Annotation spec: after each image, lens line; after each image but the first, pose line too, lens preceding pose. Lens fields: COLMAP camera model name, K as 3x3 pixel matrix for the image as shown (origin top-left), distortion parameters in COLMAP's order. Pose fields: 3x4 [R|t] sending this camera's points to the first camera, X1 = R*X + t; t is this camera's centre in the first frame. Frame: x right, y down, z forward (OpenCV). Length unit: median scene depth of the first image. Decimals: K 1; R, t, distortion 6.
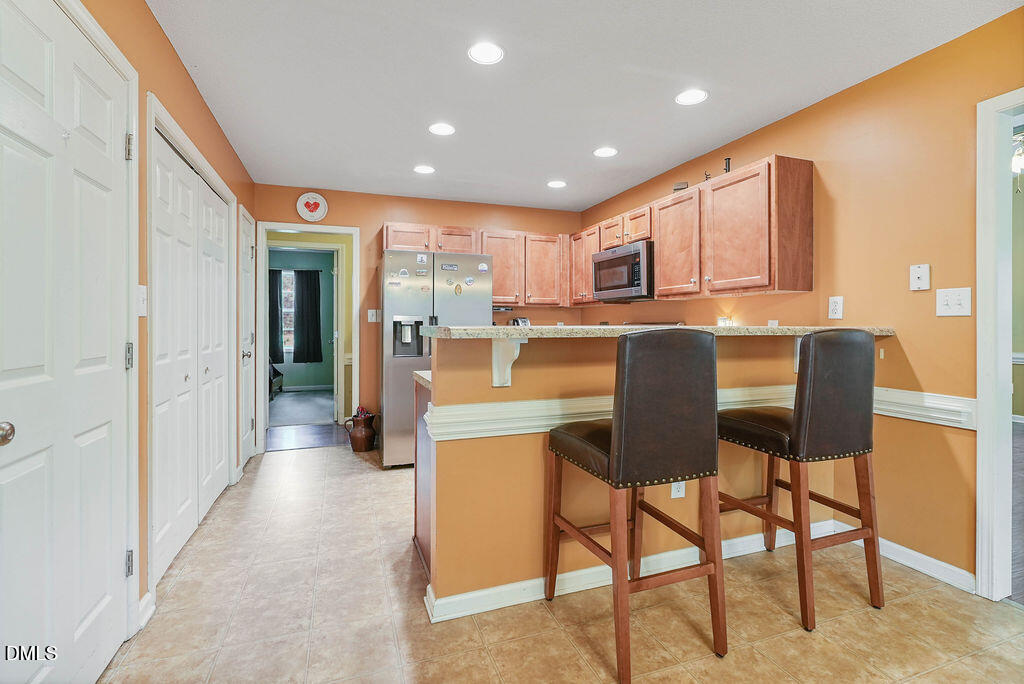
lens RADIAL K [[468.0, 0, 501.0], [0, 468.0, 331.8], [0, 0, 1]] dist [-0.012546, 0.005704]
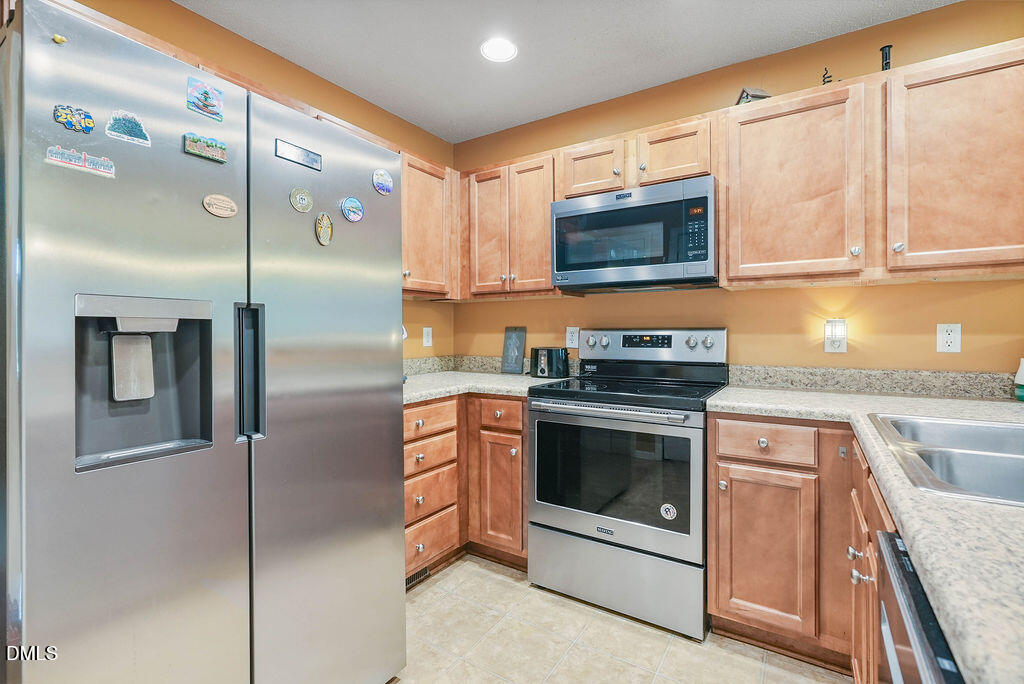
lens RADIAL K [[468.0, 0, 507.1], [0, 468.0, 332.2], [0, 0, 1]] dist [-0.012546, 0.005704]
pose [[0.792897, -0.003425, 0.609346, -0.222244], [0.010150, 0.999920, -0.007587, -0.013209], [-0.609271, 0.012201, 0.792868, 0.749660]]
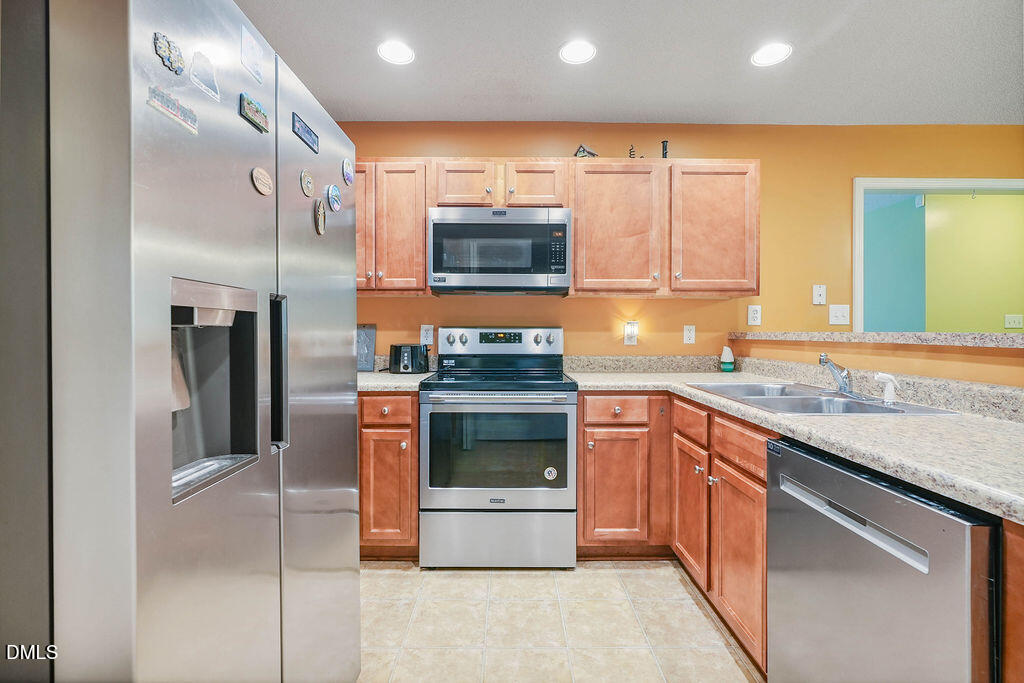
lens RADIAL K [[468.0, 0, 509.0], [0, 468.0, 329.7], [0, 0, 1]] dist [-0.012546, 0.005704]
pose [[0.326705, 0.000599, 0.945126, -0.399522], [0.008771, 0.999955, -0.003666, -0.013783], [-0.945086, 0.009488, 0.326685, 0.895414]]
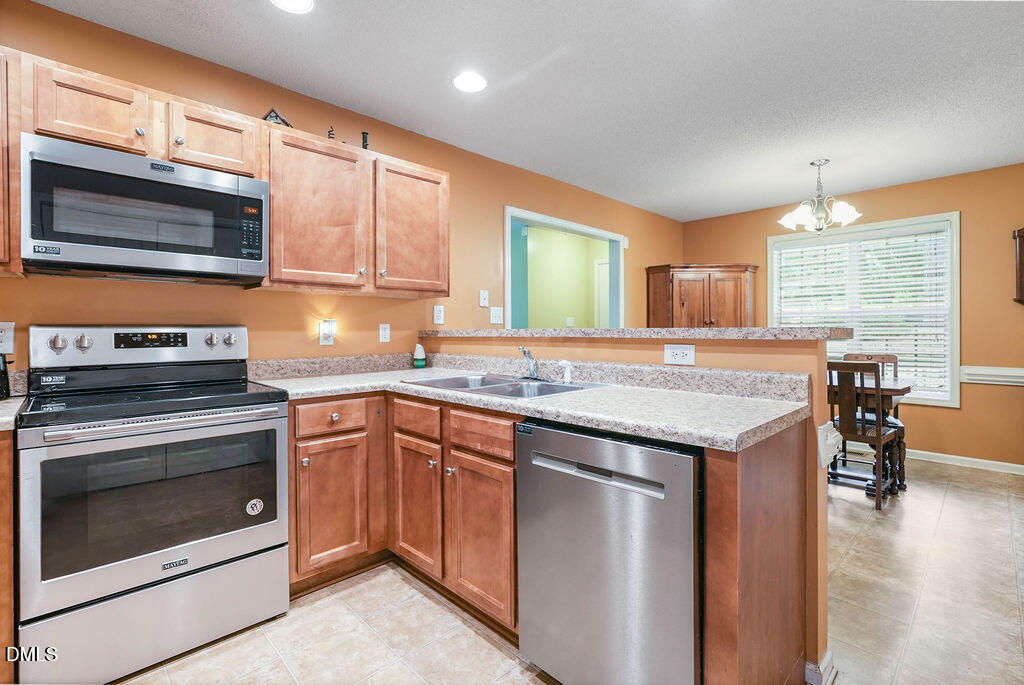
lens RADIAL K [[468.0, 0, 510.4], [0, 468.0, 331.7], [0, 0, 1]] dist [-0.012546, 0.005704]
pose [[-0.420767, -0.001157, 0.907168, -0.357673], [0.015506, 0.999844, 0.008467, -0.011462], [-0.907036, 0.017629, -0.420683, 1.012390]]
